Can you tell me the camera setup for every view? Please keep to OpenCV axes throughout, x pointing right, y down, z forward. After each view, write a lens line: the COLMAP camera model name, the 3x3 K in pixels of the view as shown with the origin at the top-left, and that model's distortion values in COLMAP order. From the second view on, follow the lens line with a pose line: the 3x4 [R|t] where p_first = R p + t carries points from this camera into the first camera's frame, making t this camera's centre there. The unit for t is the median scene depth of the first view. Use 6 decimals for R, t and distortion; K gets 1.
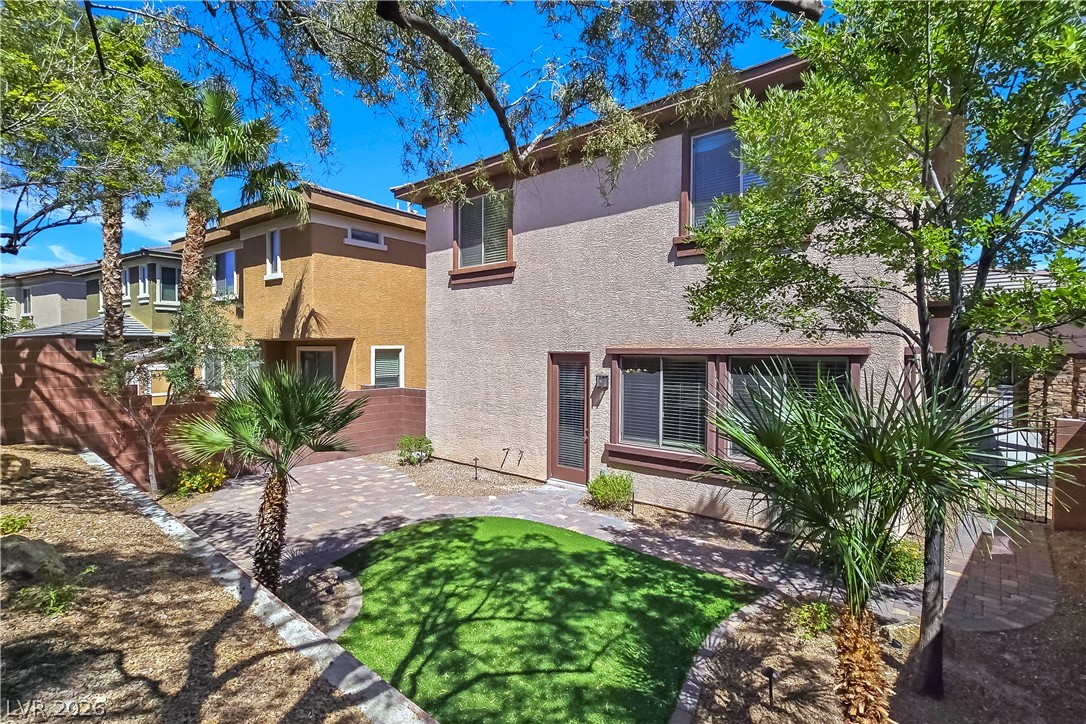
lens RADIAL K [[473.9, 0, 530.3], [0, 473.9, 361.5], [0, 0, 1]] dist [0.000653, -0.000355]
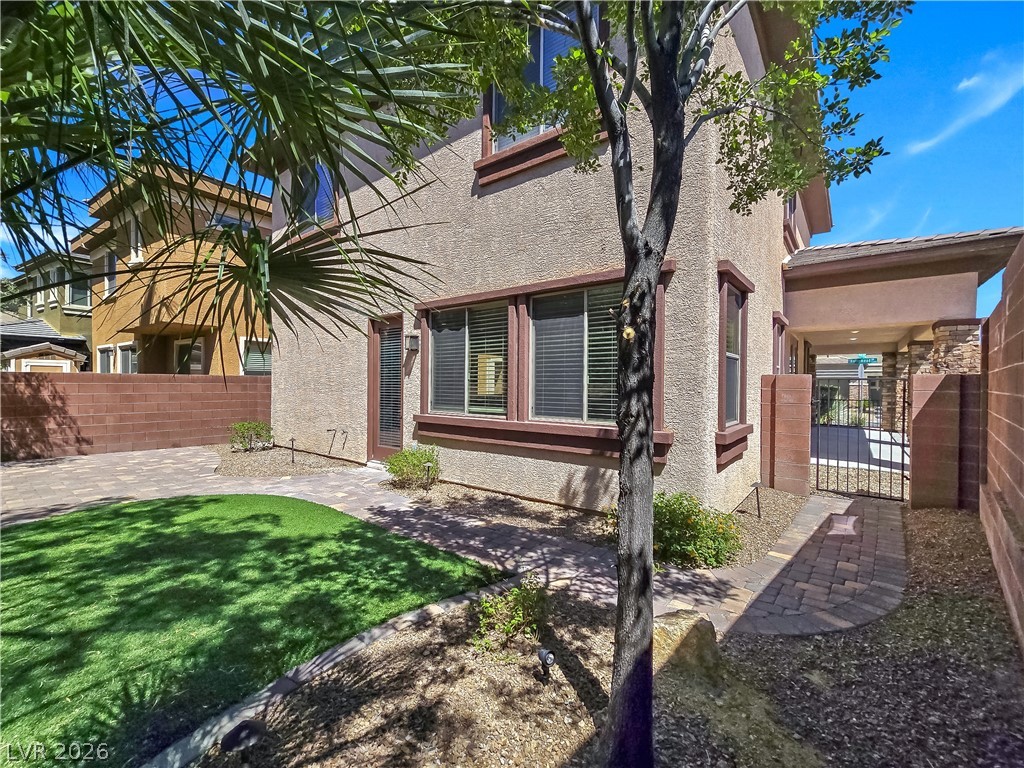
lens RADIAL K [[411.6, 0, 512.0], [0, 411.6, 384.0], [0, 0, 1]] dist [0.010401, 0.000147]
pose [[0.998827, 0.004148, 0.048234, 0.335751], [-0.003550, 0.999916, -0.012492, 0.141292], [-0.048282, 0.012306, 0.998758, 0.270996]]
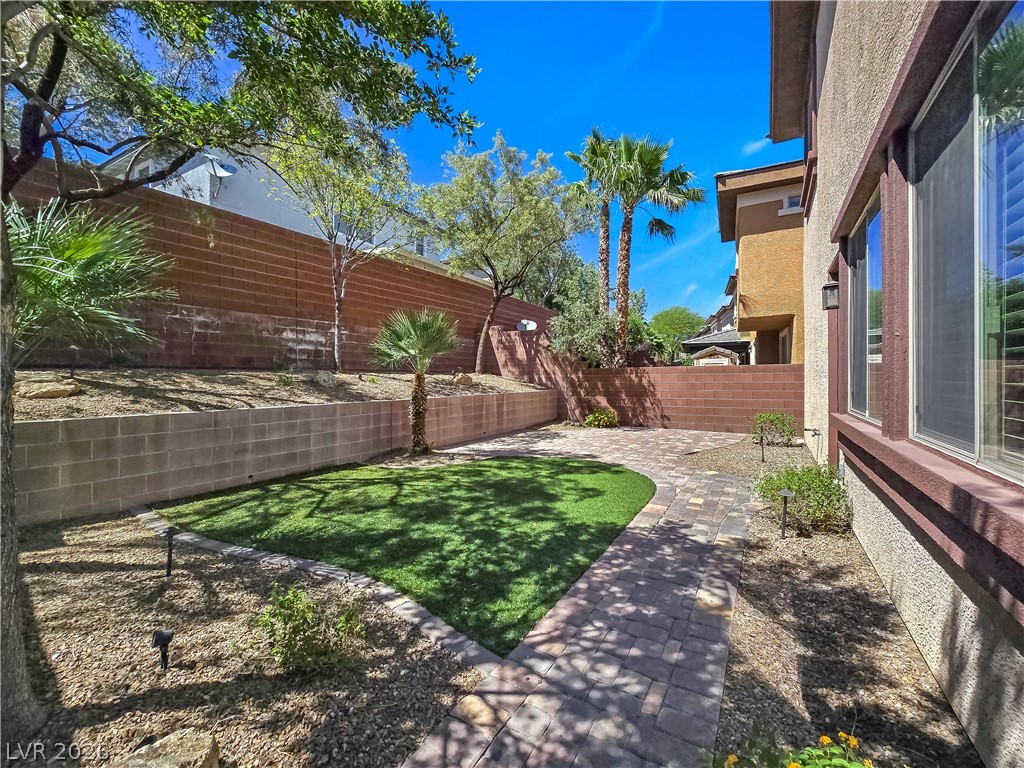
lens RADIAL K [[431.2, 0, 530.5], [0, 431.2, 384.3], [0, 0, 1]] dist [-0.001238, -0.000060]
pose [[0.202979, 0.007446, -0.979155, 0.637141], [-0.006014, 0.999962, 0.006358, 0.158970], [0.979165, 0.004598, 0.203016, 0.665057]]
